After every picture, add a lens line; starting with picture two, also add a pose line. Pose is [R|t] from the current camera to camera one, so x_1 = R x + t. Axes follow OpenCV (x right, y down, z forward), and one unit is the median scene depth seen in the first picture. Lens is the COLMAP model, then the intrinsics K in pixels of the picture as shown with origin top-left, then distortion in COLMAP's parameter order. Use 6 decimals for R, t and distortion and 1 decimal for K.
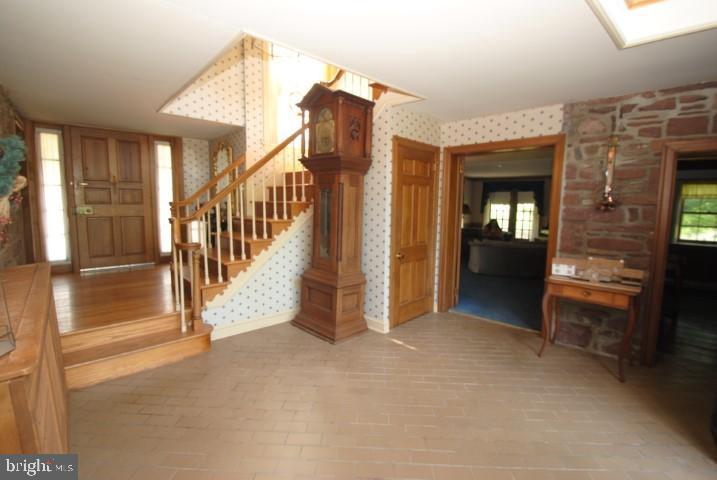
lens RADIAL K [[314.9, 0, 363.8], [0, 314.9, 235.8], [0, 0, 1]] dist [-0.005540, -0.001825]
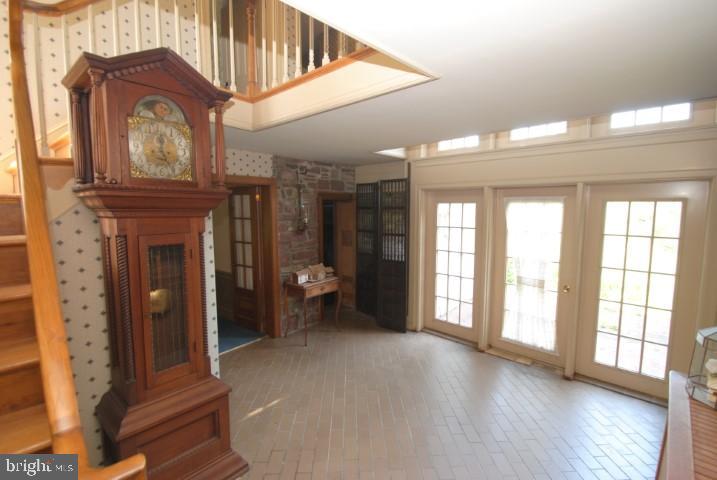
lens RADIAL K [[314.9, 0, 357.7], [0, 314.9, 238.2], [0, 0, 1]] dist [-0.005540, -0.001825]
pose [[-0.011018, -0.119702, 0.992749, -0.724554], [0.112452, 0.986363, 0.120180, -0.207633], [-0.993596, 0.112961, 0.002593, 0.719201]]
